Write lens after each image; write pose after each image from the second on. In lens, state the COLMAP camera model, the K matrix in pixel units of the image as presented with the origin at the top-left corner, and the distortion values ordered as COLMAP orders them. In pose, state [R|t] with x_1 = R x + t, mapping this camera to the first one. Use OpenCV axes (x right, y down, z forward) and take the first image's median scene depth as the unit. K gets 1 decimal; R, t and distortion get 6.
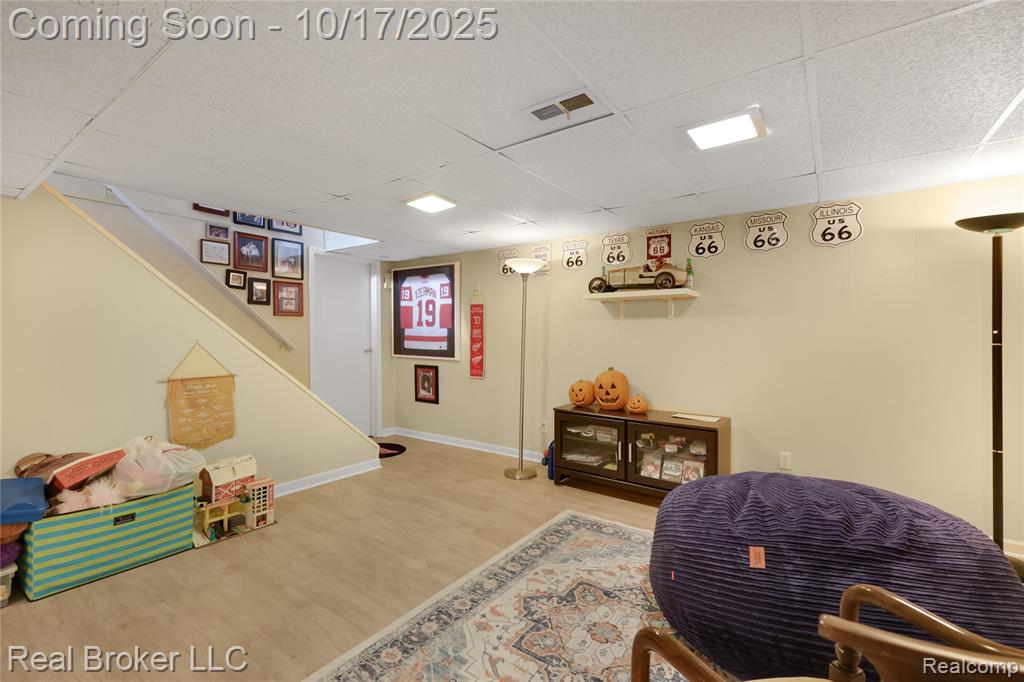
lens RADIAL K [[459.4, 0, 519.4], [0, 459.4, 337.8], [0, 0, 1]] dist [0.007930, 0.000155]
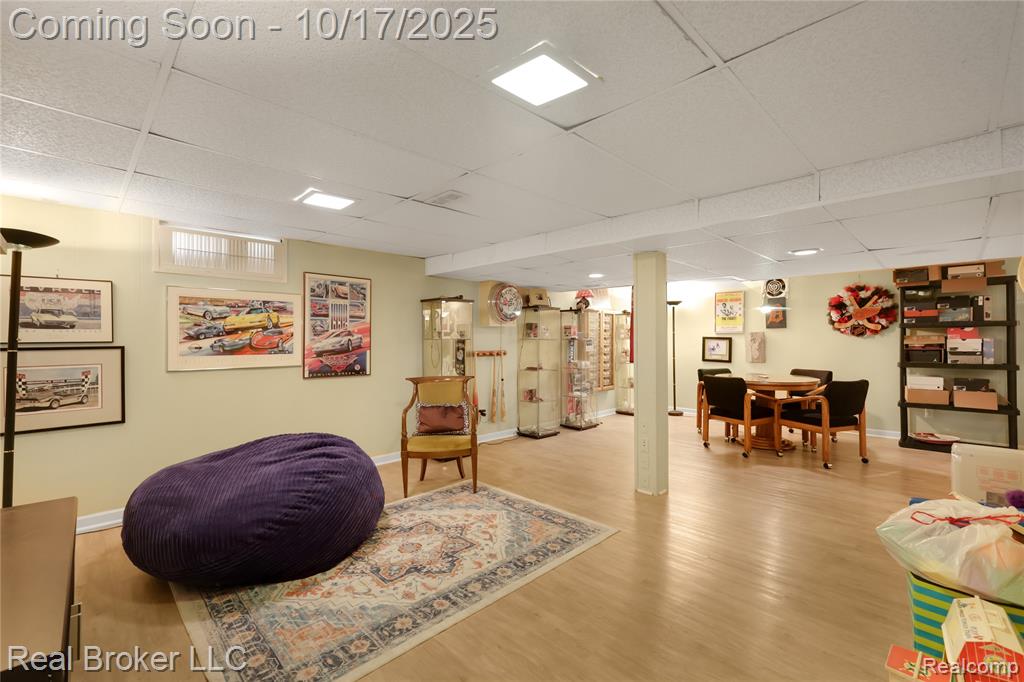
lens RADIAL K [[459.4, 0, 519.4], [0, 459.4, 337.8], [0, 0, 1]] dist [0.007930, 0.000155]
pose [[-0.985861, 0.001983, 0.167551, -0.349315], [0.003147, 0.999973, 0.006682, -0.021963], [-0.167533, 0.007115, -0.985841, 2.085640]]
